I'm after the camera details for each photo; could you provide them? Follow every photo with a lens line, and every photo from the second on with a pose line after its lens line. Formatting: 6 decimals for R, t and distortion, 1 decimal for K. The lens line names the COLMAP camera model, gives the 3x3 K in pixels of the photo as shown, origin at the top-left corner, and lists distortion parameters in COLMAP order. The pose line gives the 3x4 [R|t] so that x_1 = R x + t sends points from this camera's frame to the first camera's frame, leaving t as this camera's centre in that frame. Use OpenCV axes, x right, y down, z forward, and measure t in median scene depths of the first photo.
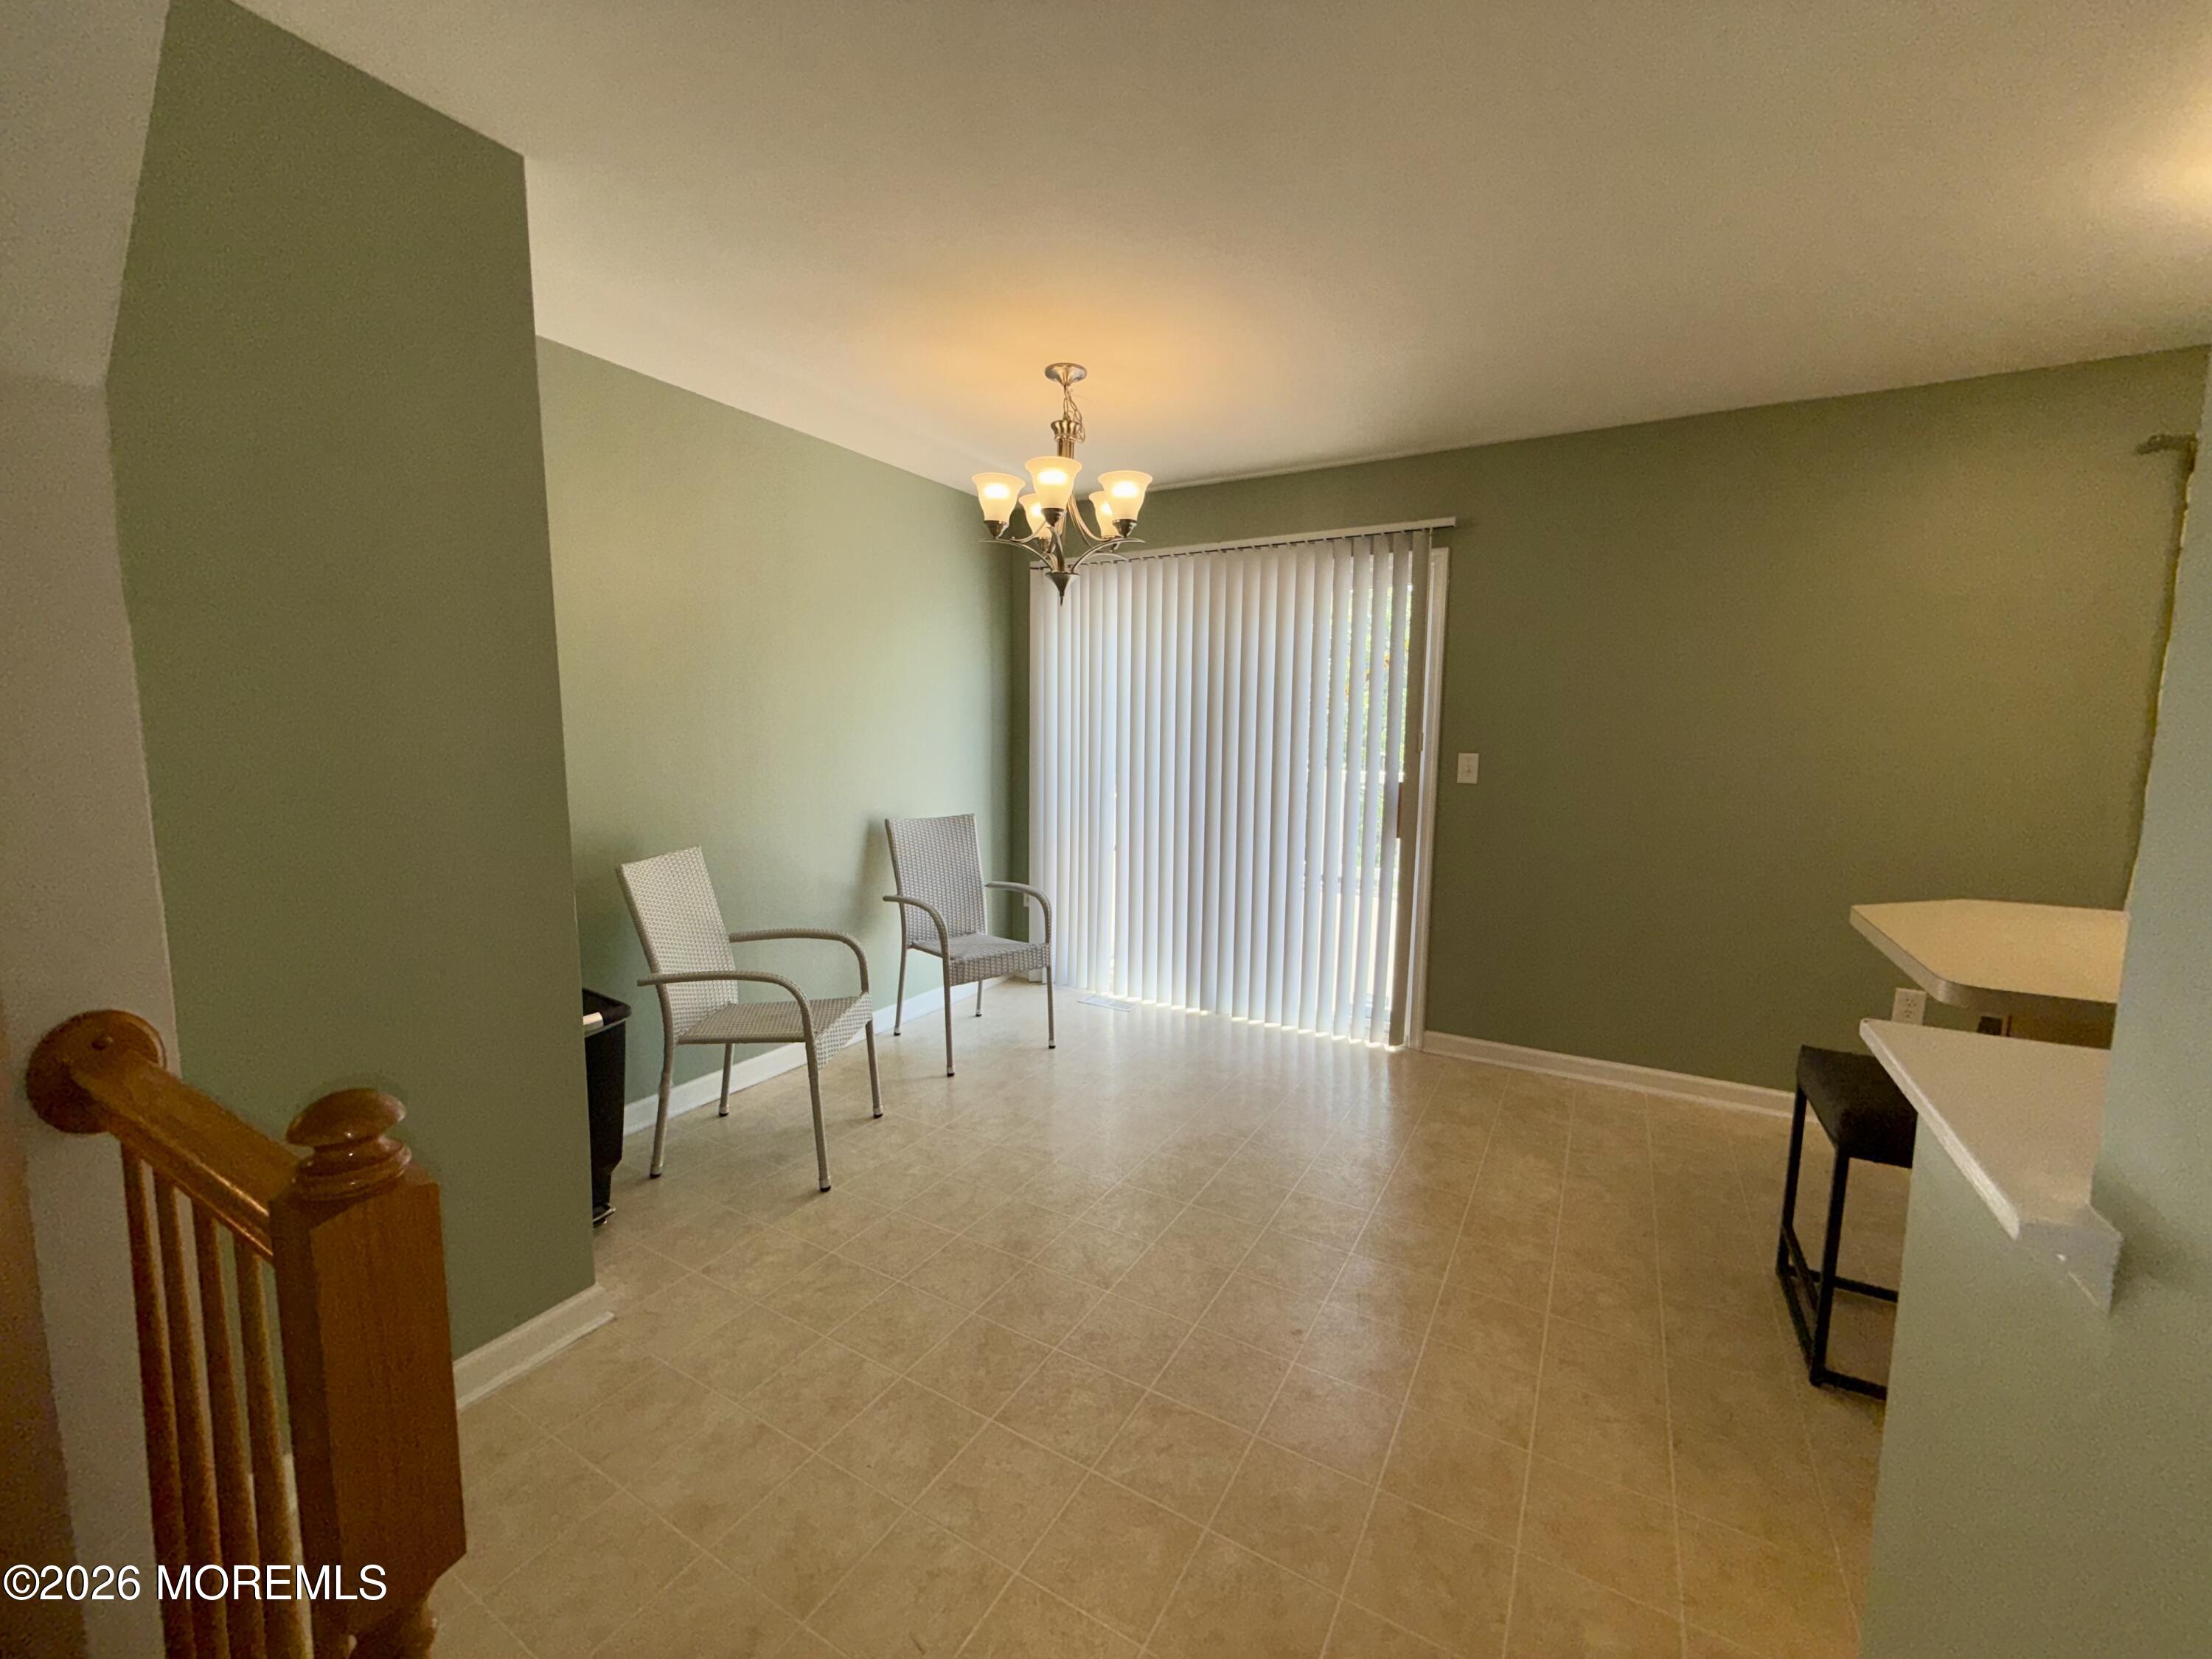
lens RADIAL K [[879.3, 0, 1088.7], [0, 879.3, 823.9], [0, 0, 1]] dist [-0.000298, -0.000048]
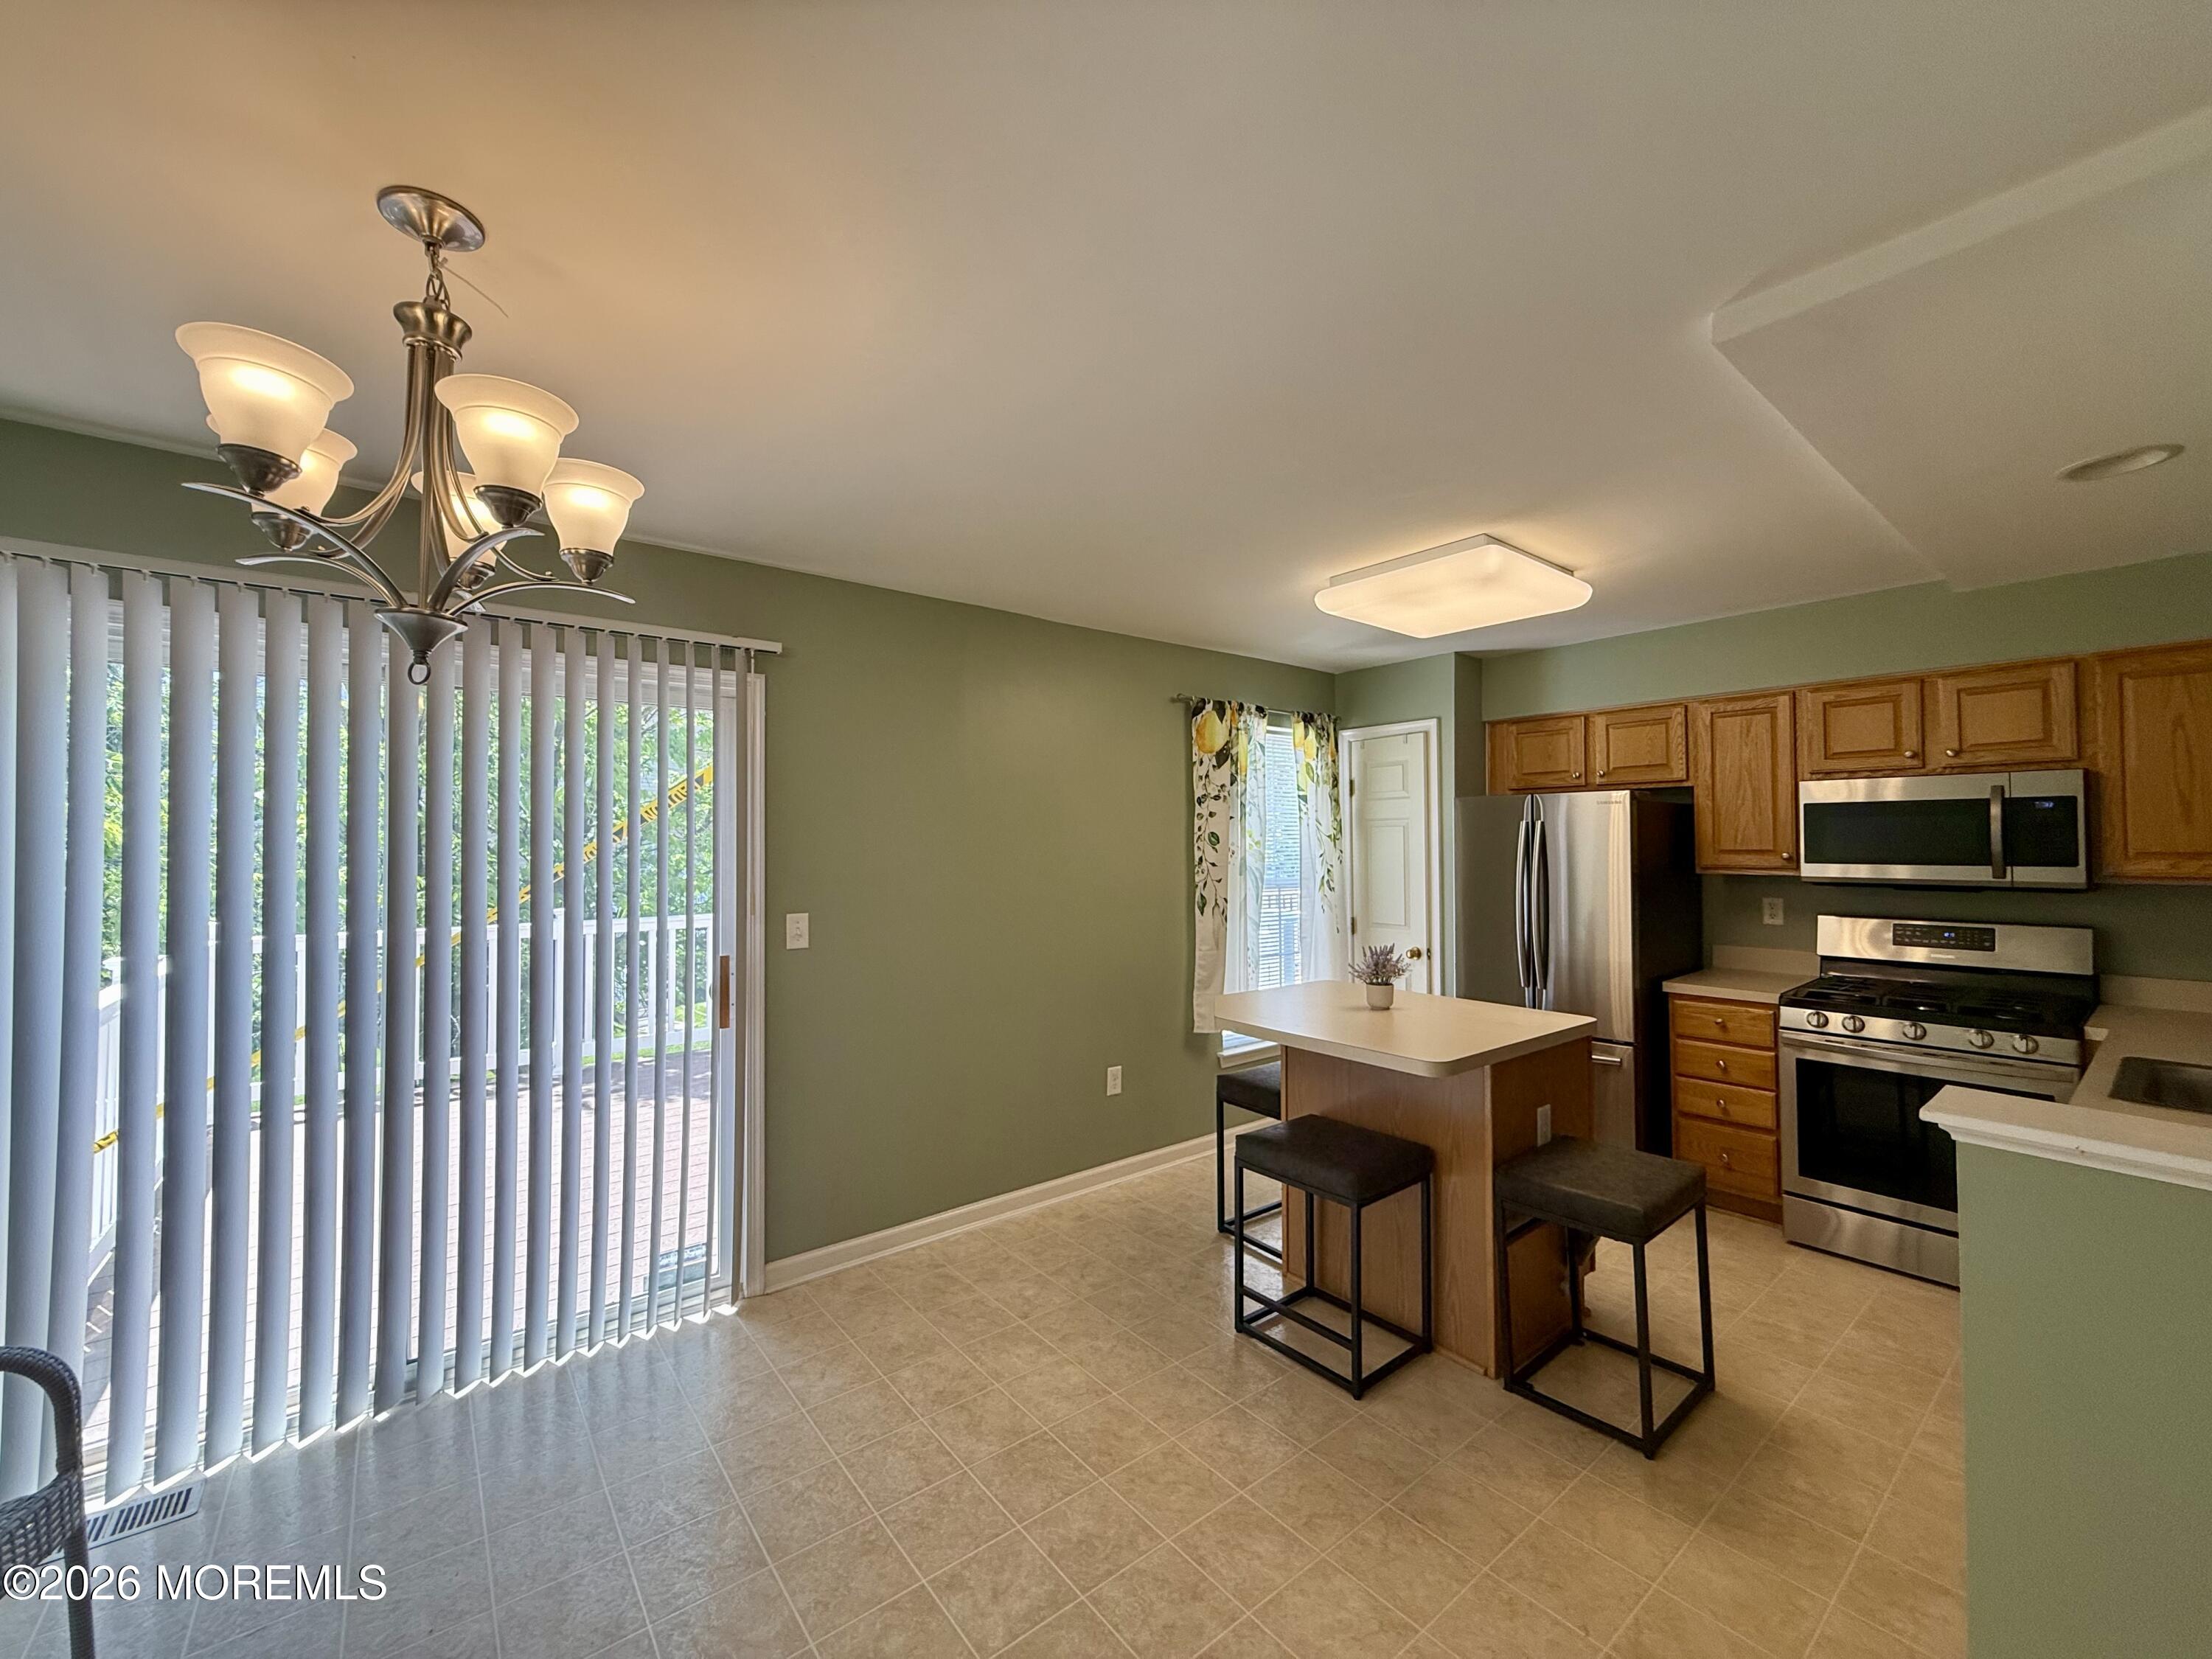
lens RADIAL K [[879.3, 0, 1098.1], [0, 879.3, 834.2], [0, 0, 1]] dist [-0.000298, -0.000048]
pose [[0.362228, 0.005369, 0.932074, -0.266709], [0.111430, 0.992562, -0.049022, -0.083580], [-0.925405, 0.121618, 0.358936, 0.413950]]
